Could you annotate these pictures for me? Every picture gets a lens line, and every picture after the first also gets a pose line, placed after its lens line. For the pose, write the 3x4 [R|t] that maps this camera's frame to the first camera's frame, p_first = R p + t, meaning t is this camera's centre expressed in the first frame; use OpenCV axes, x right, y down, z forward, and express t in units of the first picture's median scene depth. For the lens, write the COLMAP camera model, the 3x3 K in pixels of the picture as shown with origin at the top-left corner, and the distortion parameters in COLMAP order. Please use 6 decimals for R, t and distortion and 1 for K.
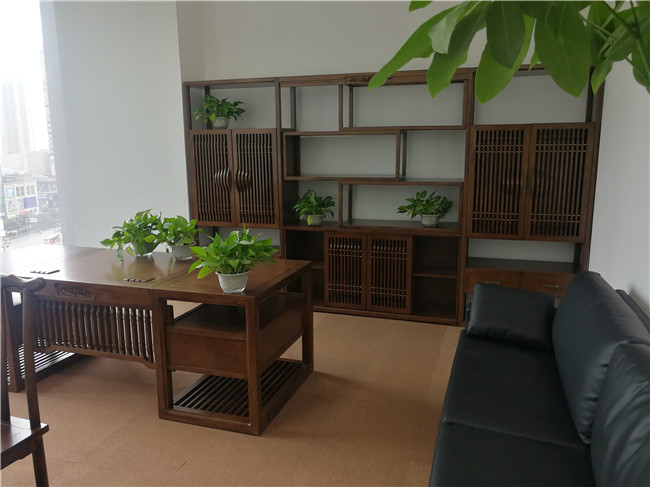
lens RADIAL K [[522.7, 0, 320.9], [0, 522.7, 242.0], [0, 0, 1]] dist [0.013621, -0.023698]
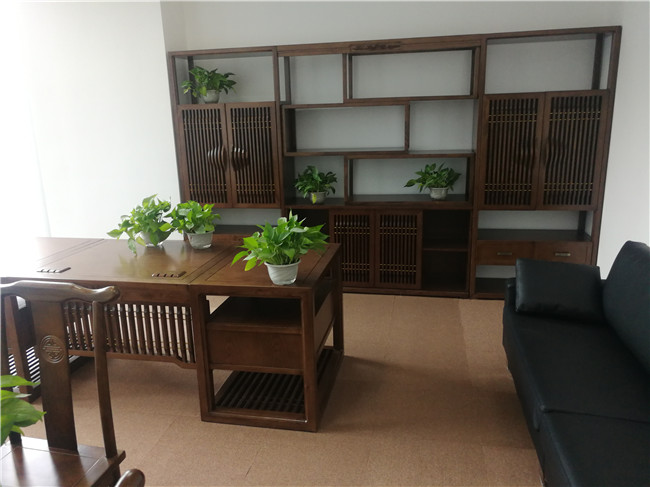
lens RADIAL K [[522.7, 0, 326.3], [0, 522.7, 243.1], [0, 0, 1]] dist [0.013621, -0.023698]
pose [[0.993132, -0.048779, 0.106343, -0.122737], [0.042615, 0.997319, 0.059487, -0.017844], [-0.108960, -0.054547, 0.992548, 0.049984]]
